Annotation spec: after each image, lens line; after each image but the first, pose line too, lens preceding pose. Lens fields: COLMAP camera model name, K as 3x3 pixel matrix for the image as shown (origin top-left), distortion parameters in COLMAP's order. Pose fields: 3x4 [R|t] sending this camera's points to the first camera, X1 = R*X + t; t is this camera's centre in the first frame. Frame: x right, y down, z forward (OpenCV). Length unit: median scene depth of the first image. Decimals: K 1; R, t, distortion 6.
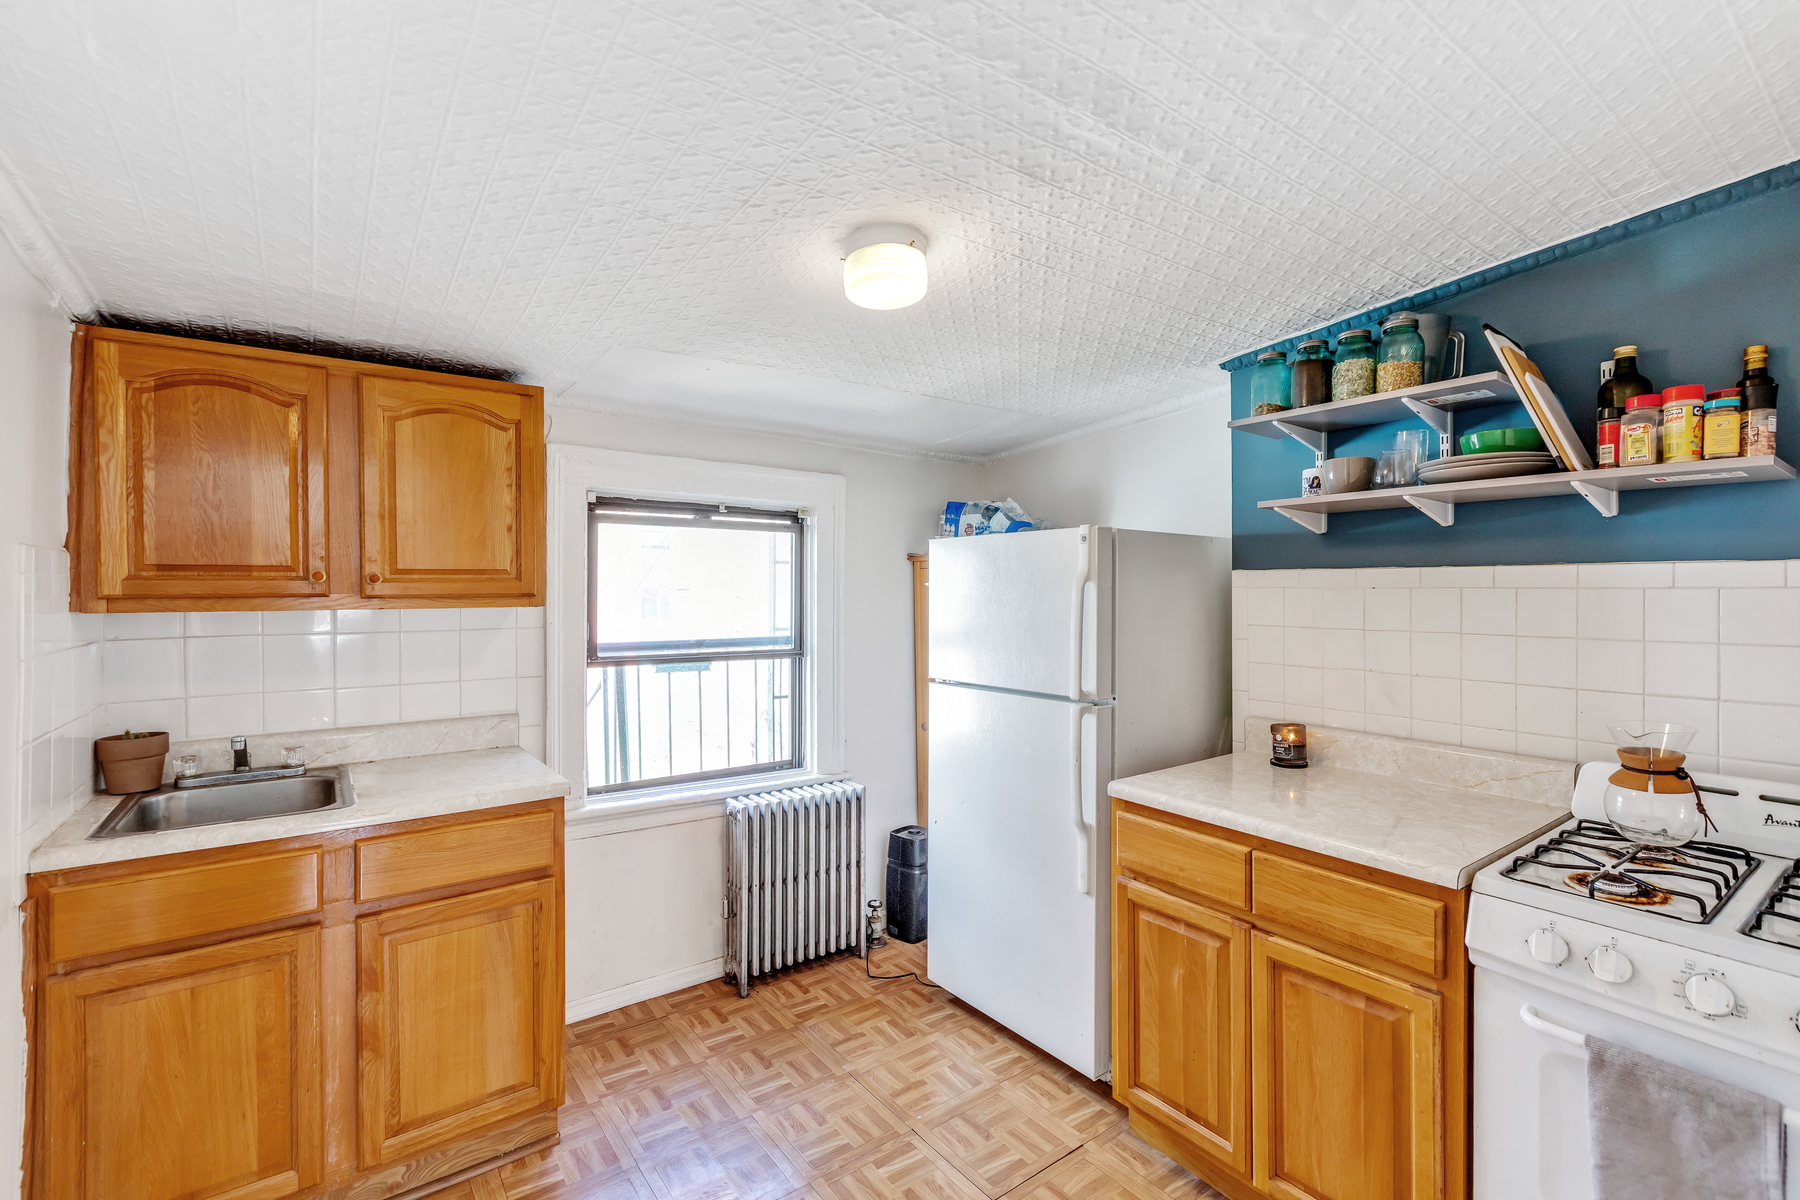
lens RADIAL K [[800.8, 0, 900.0], [0, 800.8, 600.0], [0, 0, 1]] dist [-0.000607, -0.001143]
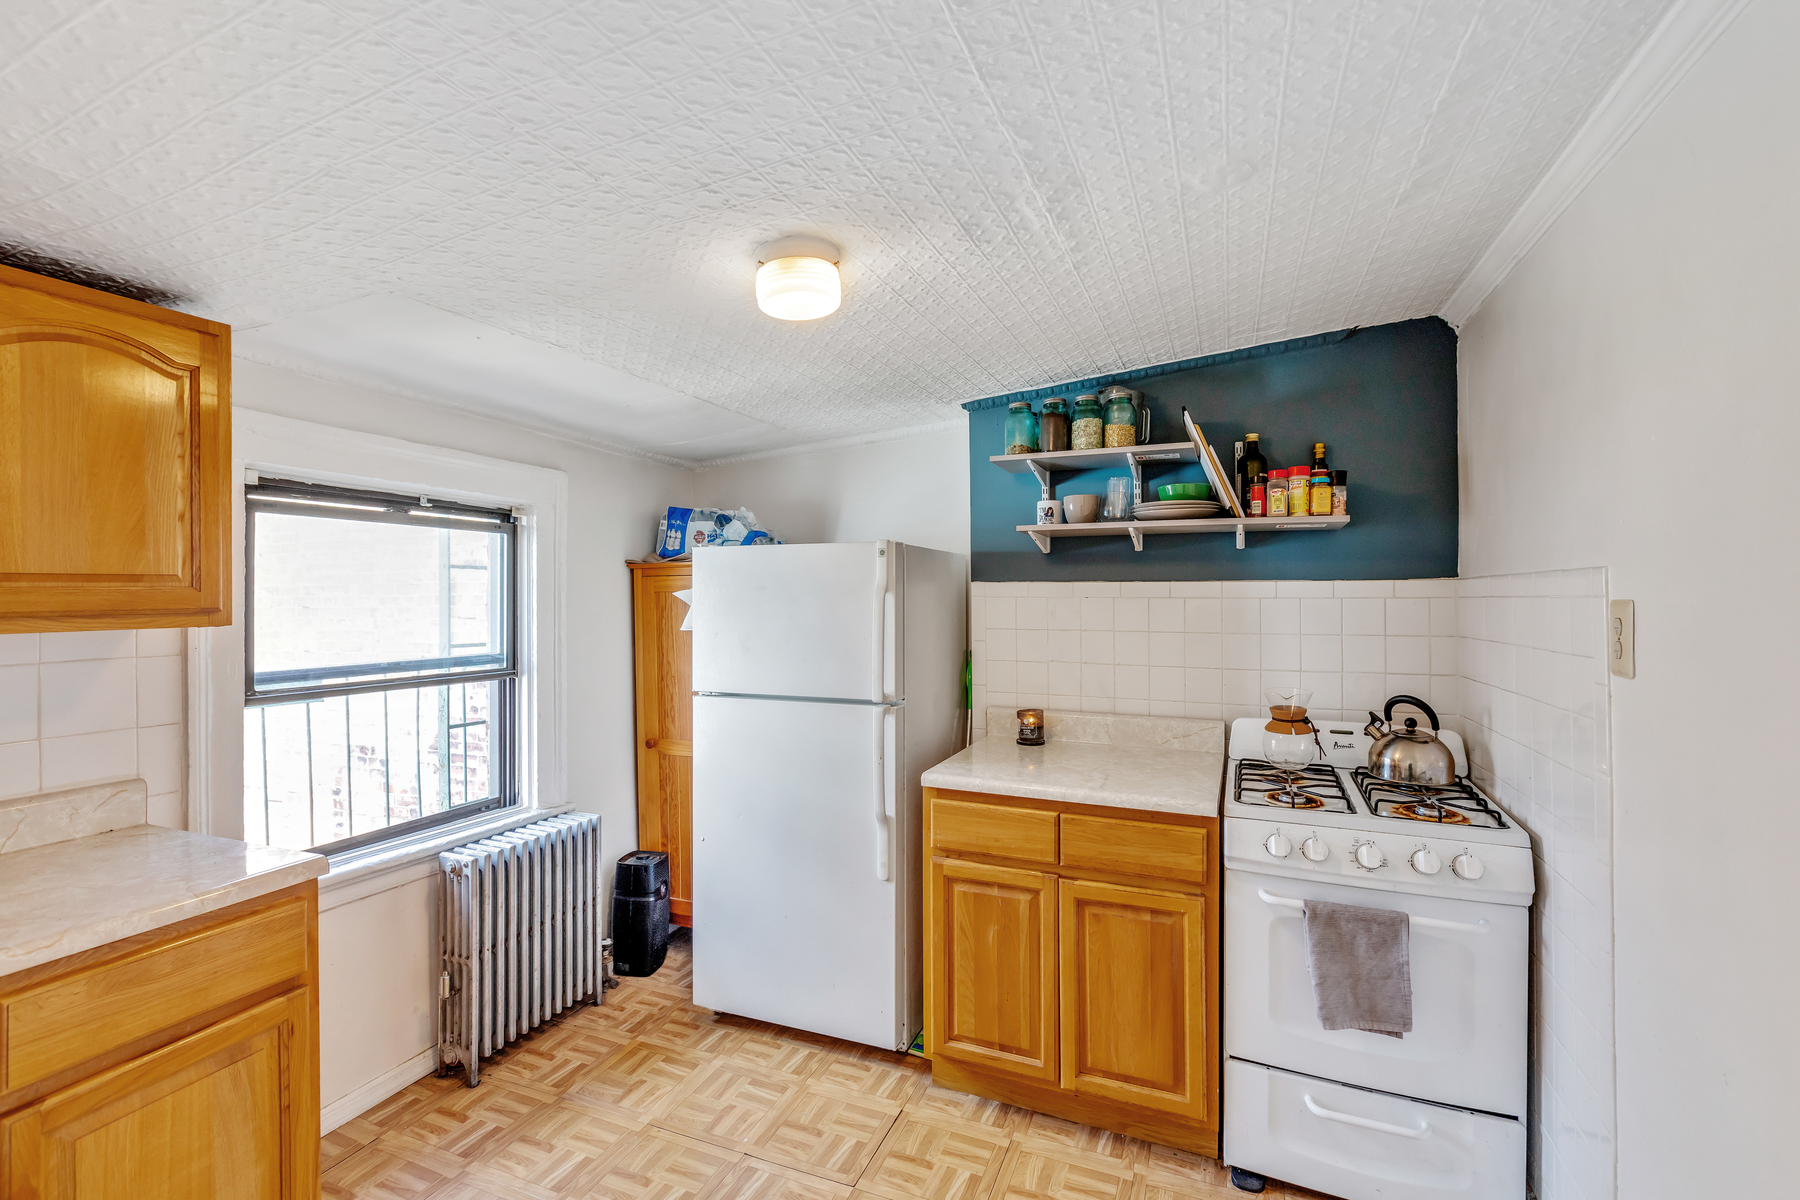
lens RADIAL K [[800.9, 0, 903.7], [0, 800.9, 603.6], [0, 0, 1]] dist [0.001316, -0.000571]
pose [[0.855220, -0.006526, 0.518223, -0.310156], [0.007468, 0.999972, 0.000267, -0.008112], [-0.518211, 0.003642, 0.855245, 0.059157]]
